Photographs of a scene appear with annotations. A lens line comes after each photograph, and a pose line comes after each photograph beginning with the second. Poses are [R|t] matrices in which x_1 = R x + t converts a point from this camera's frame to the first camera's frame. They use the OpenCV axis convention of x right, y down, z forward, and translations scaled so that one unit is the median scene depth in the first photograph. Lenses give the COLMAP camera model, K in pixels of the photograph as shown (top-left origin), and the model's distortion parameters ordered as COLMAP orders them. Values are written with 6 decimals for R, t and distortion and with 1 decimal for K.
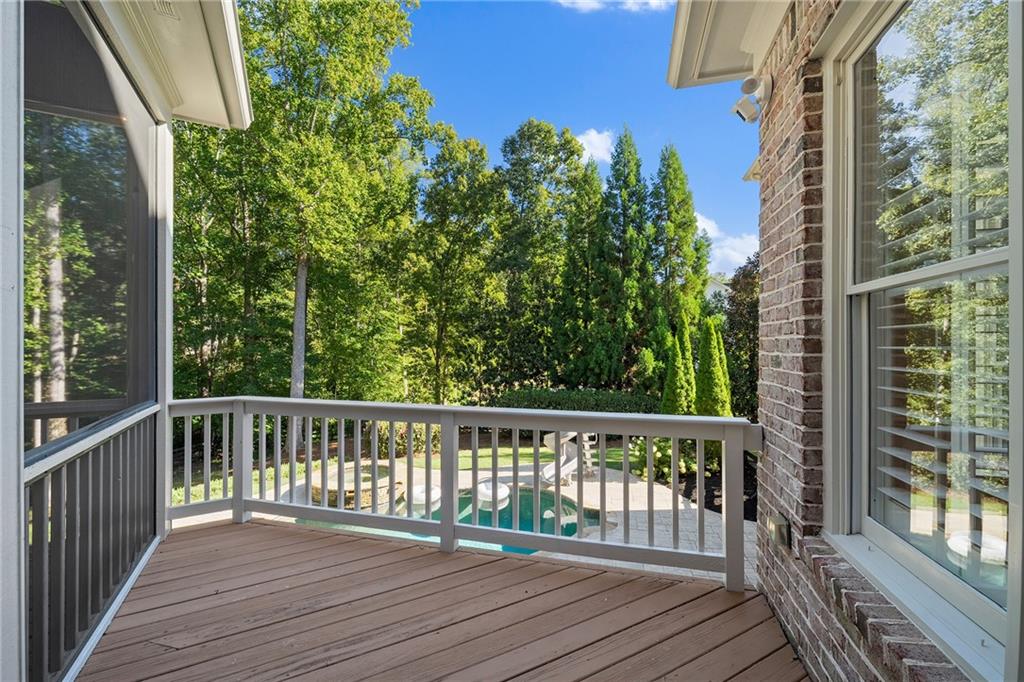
lens RADIAL K [[429.8, 0, 512.0], [0, 429.8, 341.0], [0, 0, 1]] dist [0.000880, 0.000073]
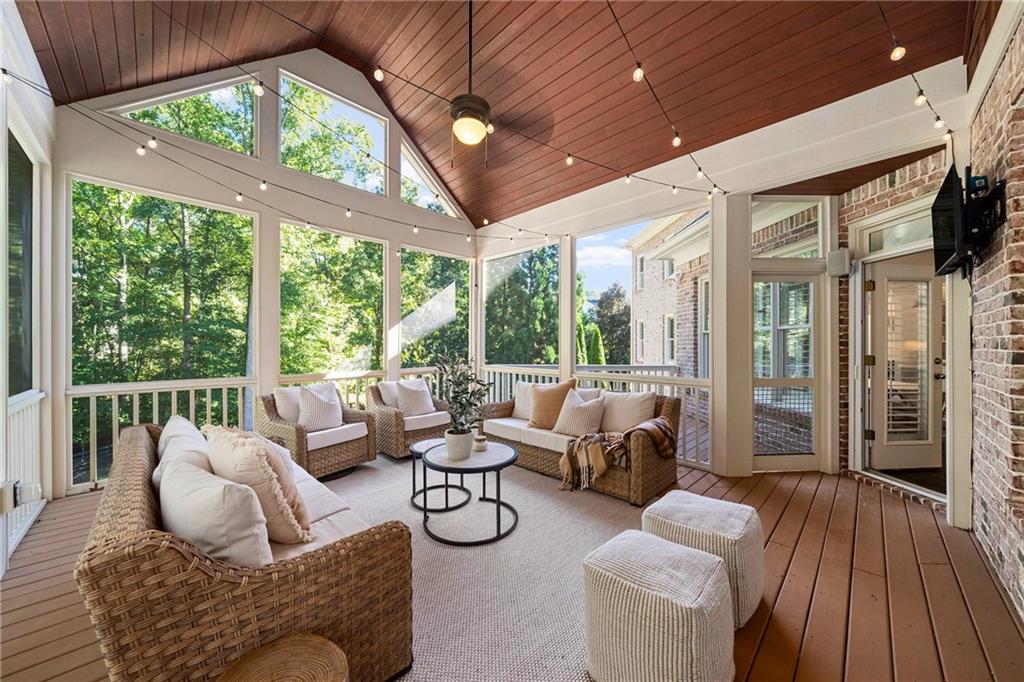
lens RADIAL K [[363.7, 0, 515.0], [0, 363.7, 339.8], [0, 0, 1]] dist [-0.000643, 0.000084]
pose [[0.955763, 0.000733, 0.294136, -0.152361], [-0.000496, 0.999999, -0.000880, -0.002063], [-0.294137, 0.000695, 0.955763, -0.141163]]
